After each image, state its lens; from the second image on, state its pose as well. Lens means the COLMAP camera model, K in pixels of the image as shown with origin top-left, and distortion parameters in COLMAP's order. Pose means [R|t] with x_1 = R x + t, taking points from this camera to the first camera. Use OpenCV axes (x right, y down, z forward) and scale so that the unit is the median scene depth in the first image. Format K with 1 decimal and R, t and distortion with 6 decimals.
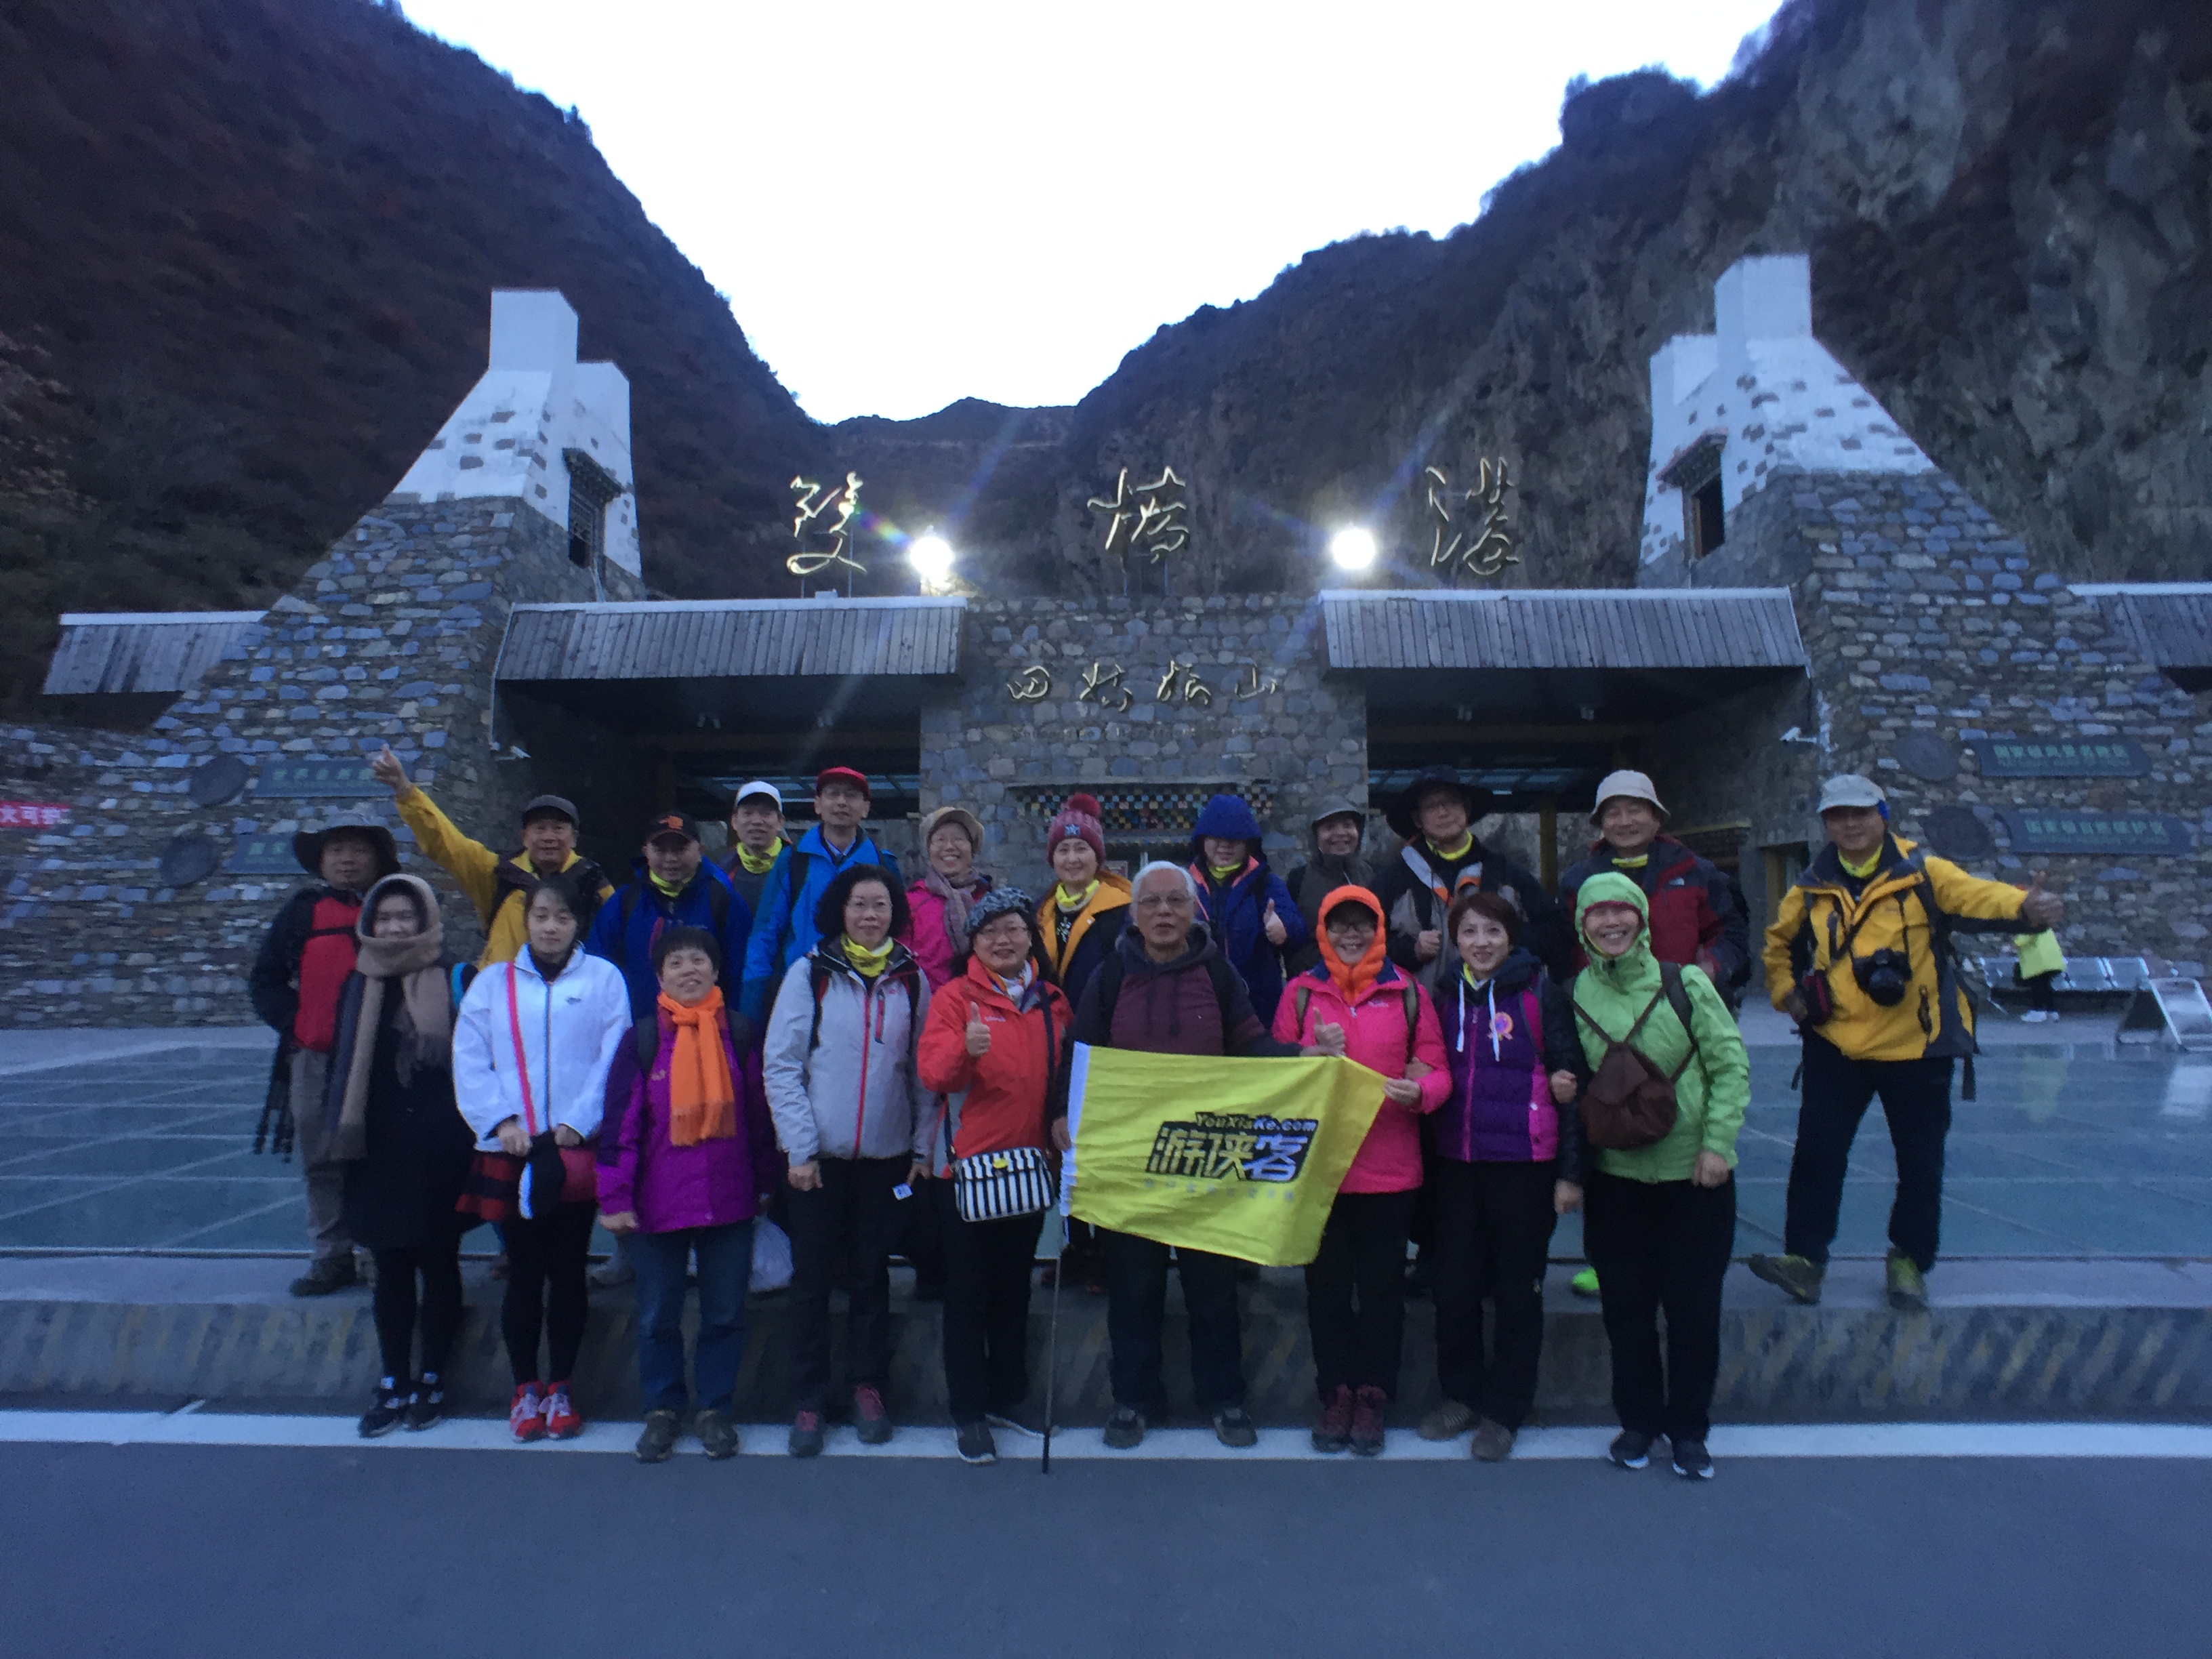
lens RADIAL K [[1244.4, 0, 1085.1], [0, 1244.4, 870.4], [0, 0, 1]] dist [-0.050018, 0.034484]
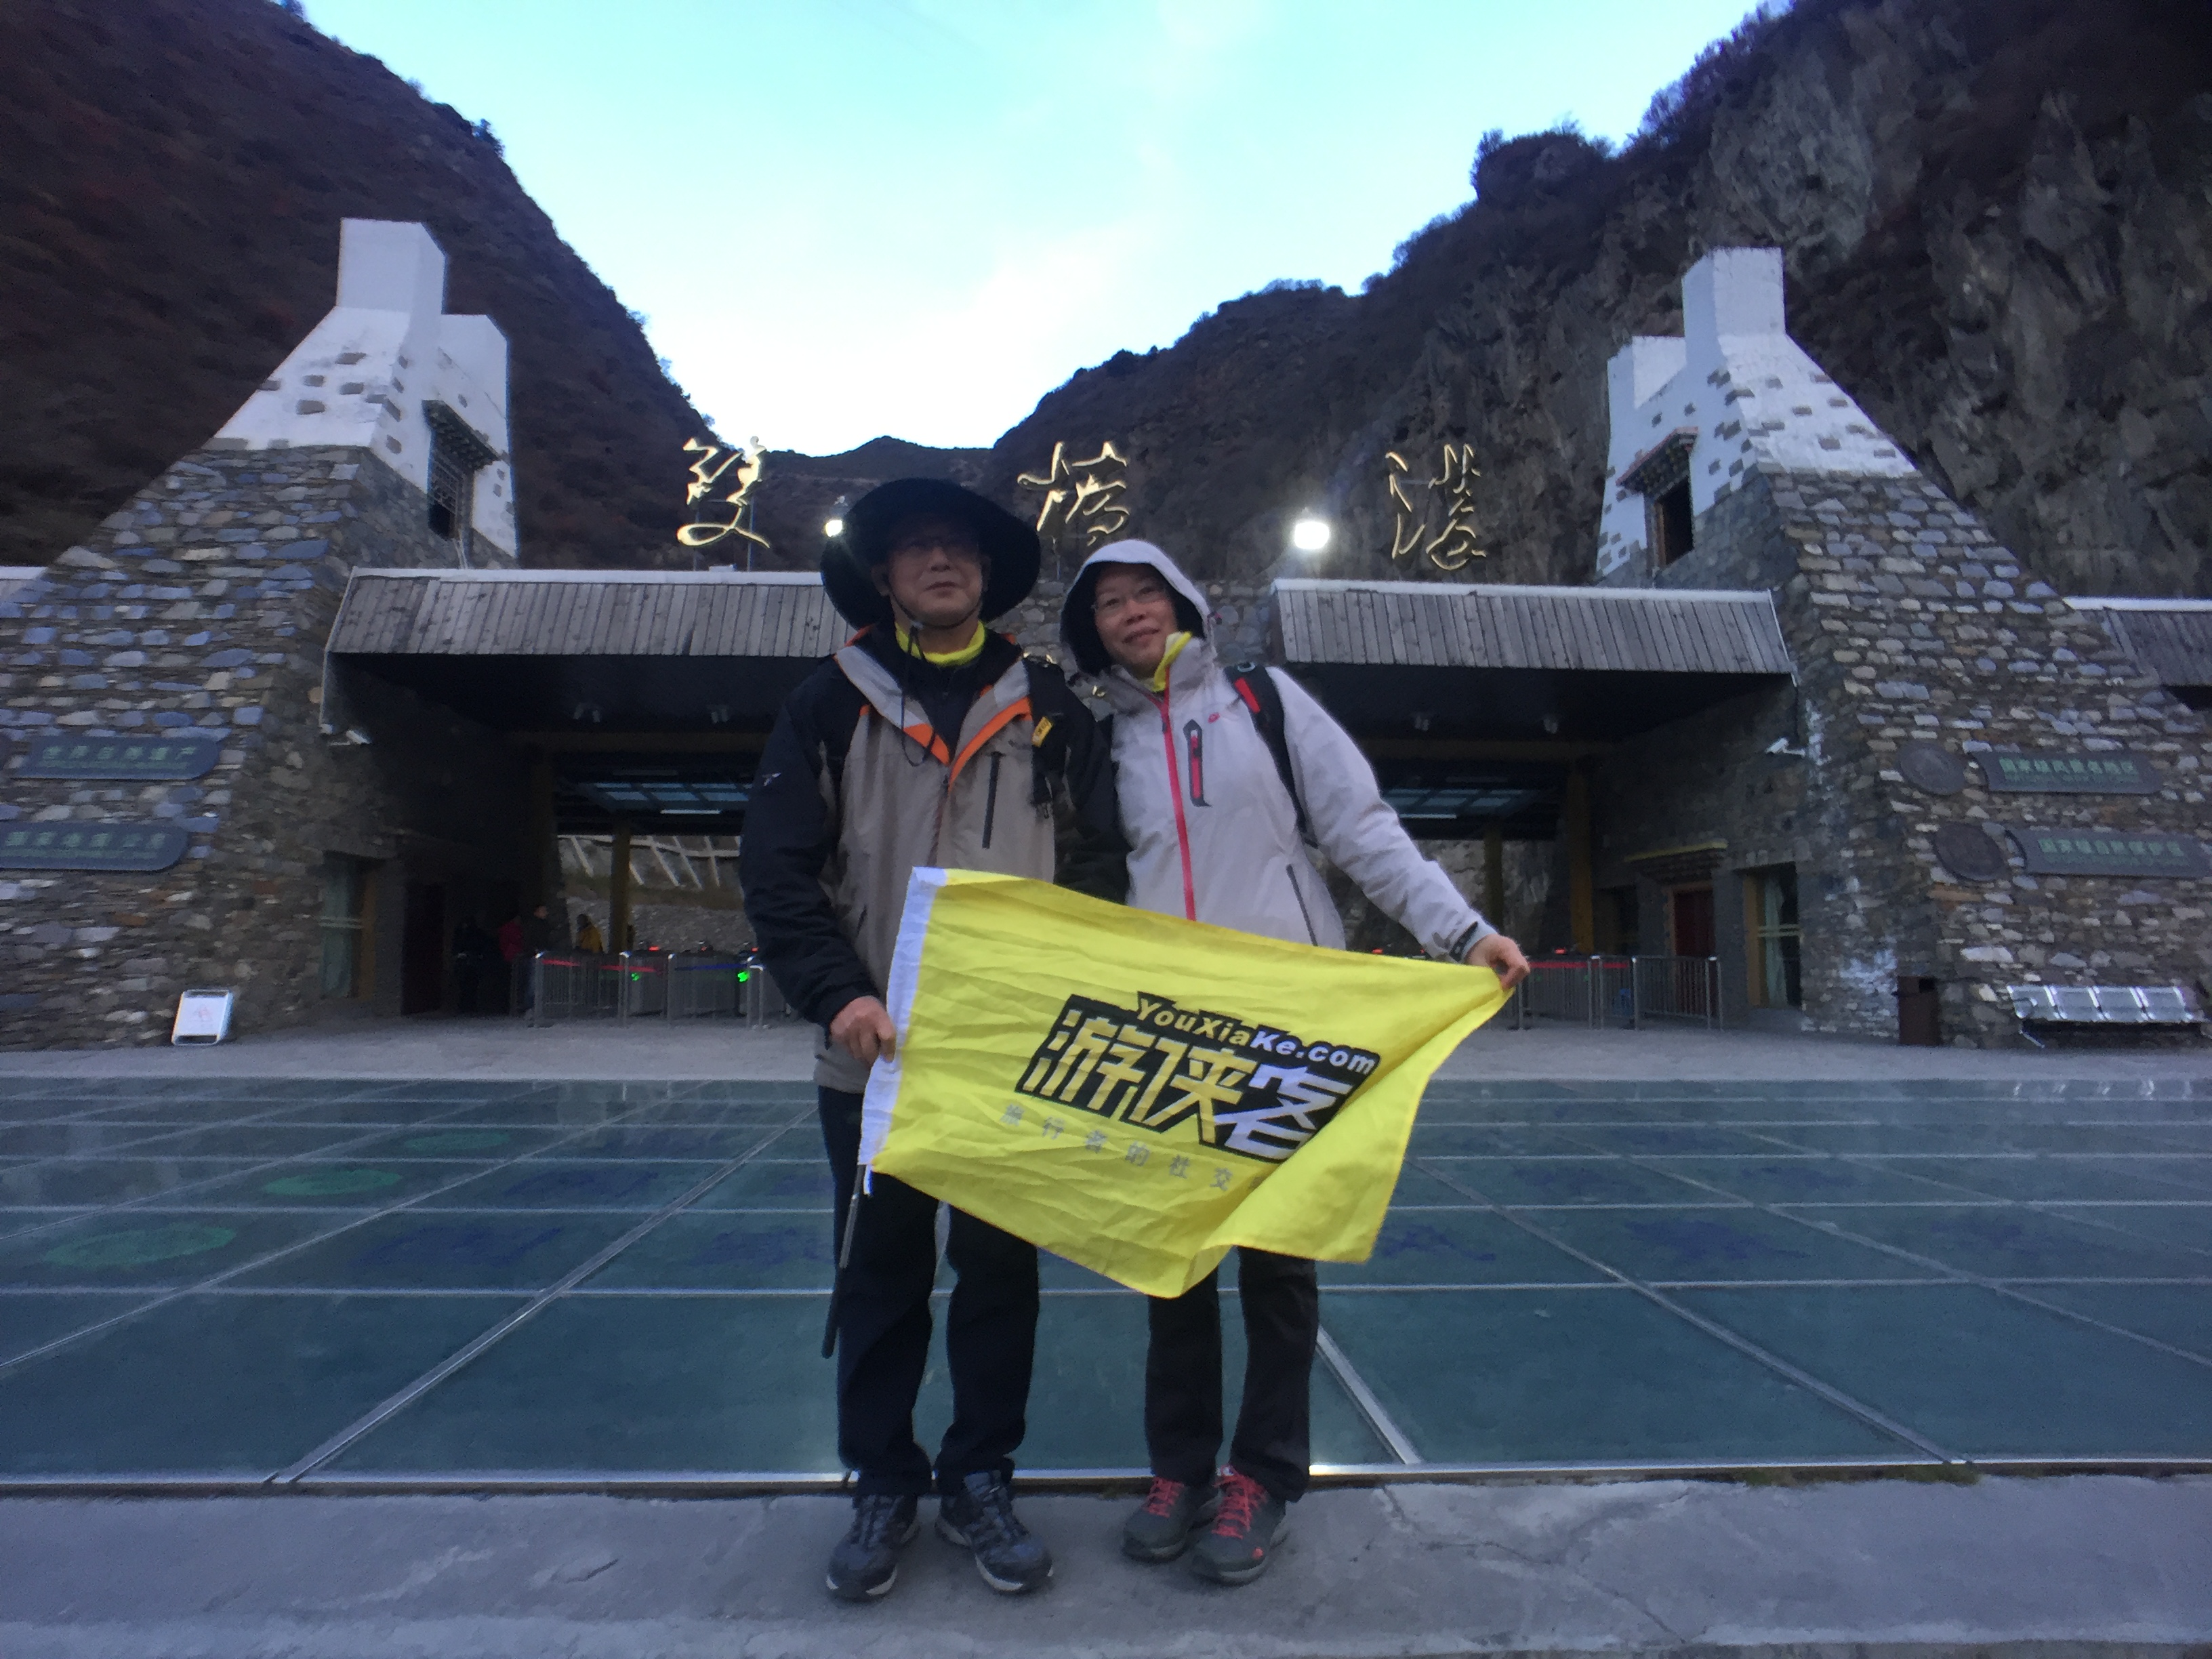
lens RADIAL K [[1234.3, 0, 1077.9], [0, 1234.3, 889.6], [0, 0, 1]] dist [-0.051518, 0.031885]
pose [[0.997568, 0.014144, 0.068247, -0.011721], [-0.012977, 0.999762, -0.017514, 0.019238], [-0.068479, 0.016585, 0.997515, 0.117231]]
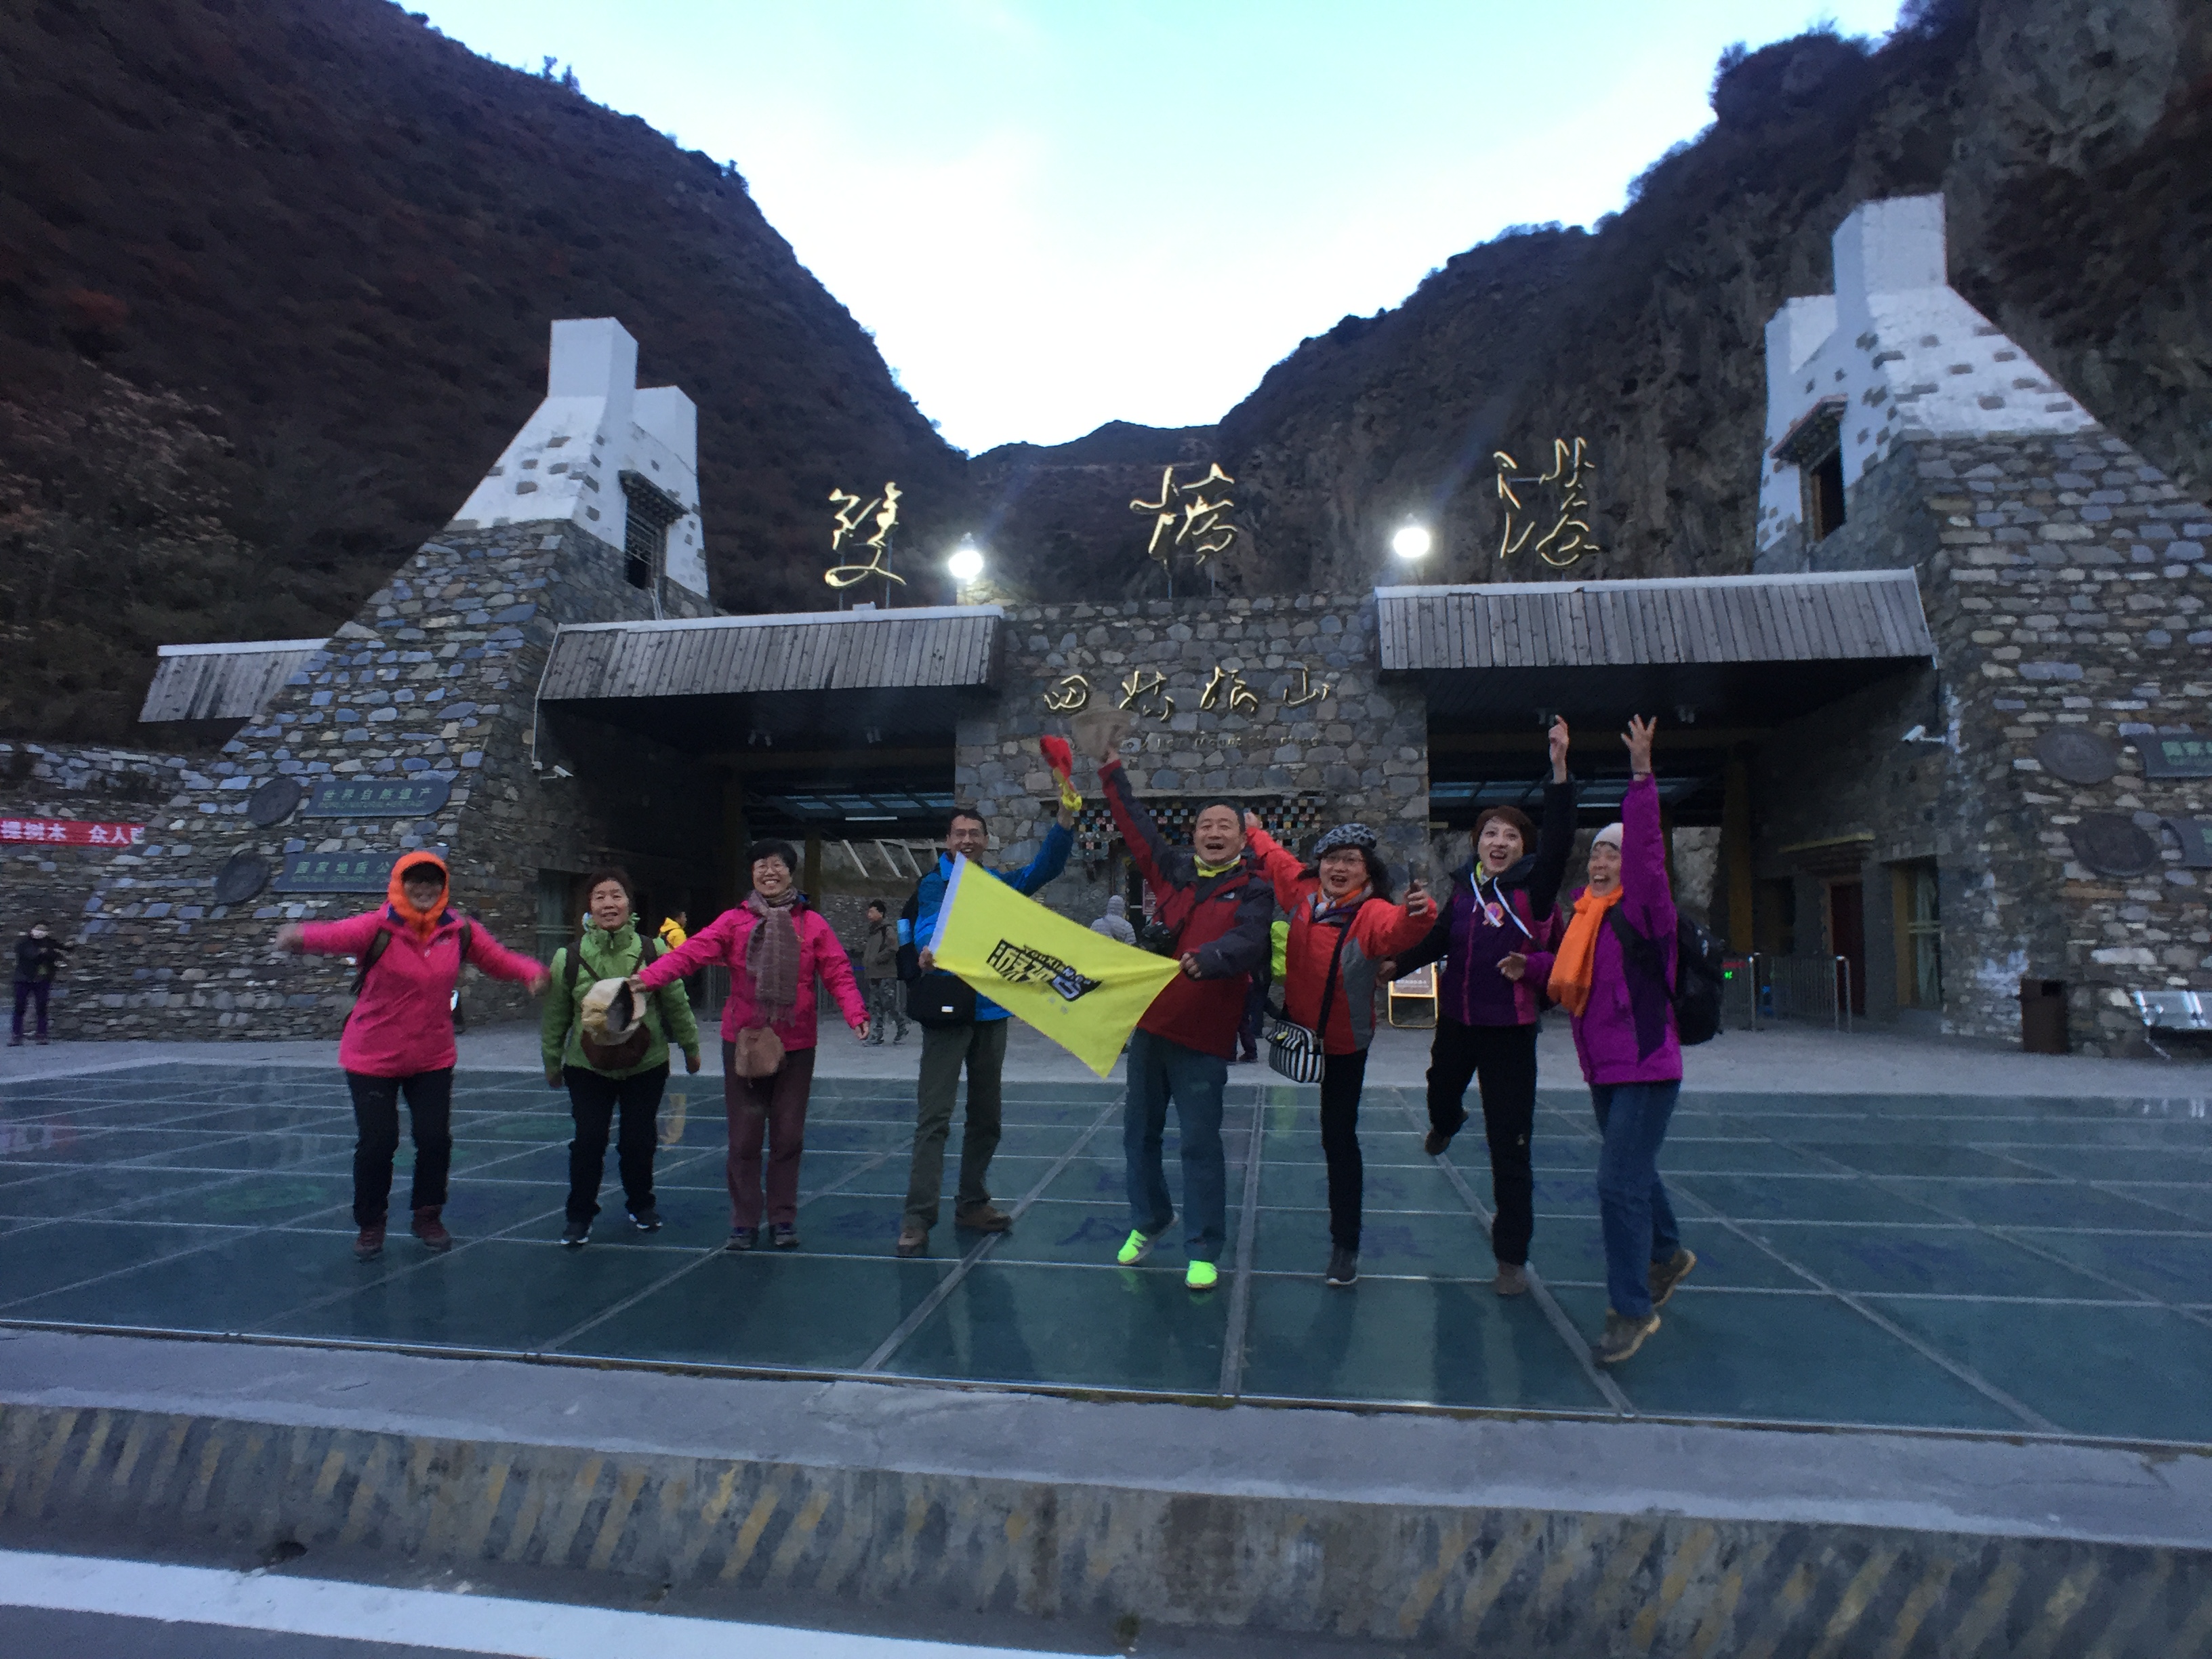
lens RADIAL K [[1239.2, 0, 1080.8], [0, 1239.2, 877.0], [0, 0, 1]] dist [-0.047596, 0.031090]
pose [[0.992290, -0.001457, -0.123927, 0.086231], [0.000237, 0.999951, -0.009857, 0.000559], [0.123935, 0.009752, 0.992242, 0.056383]]
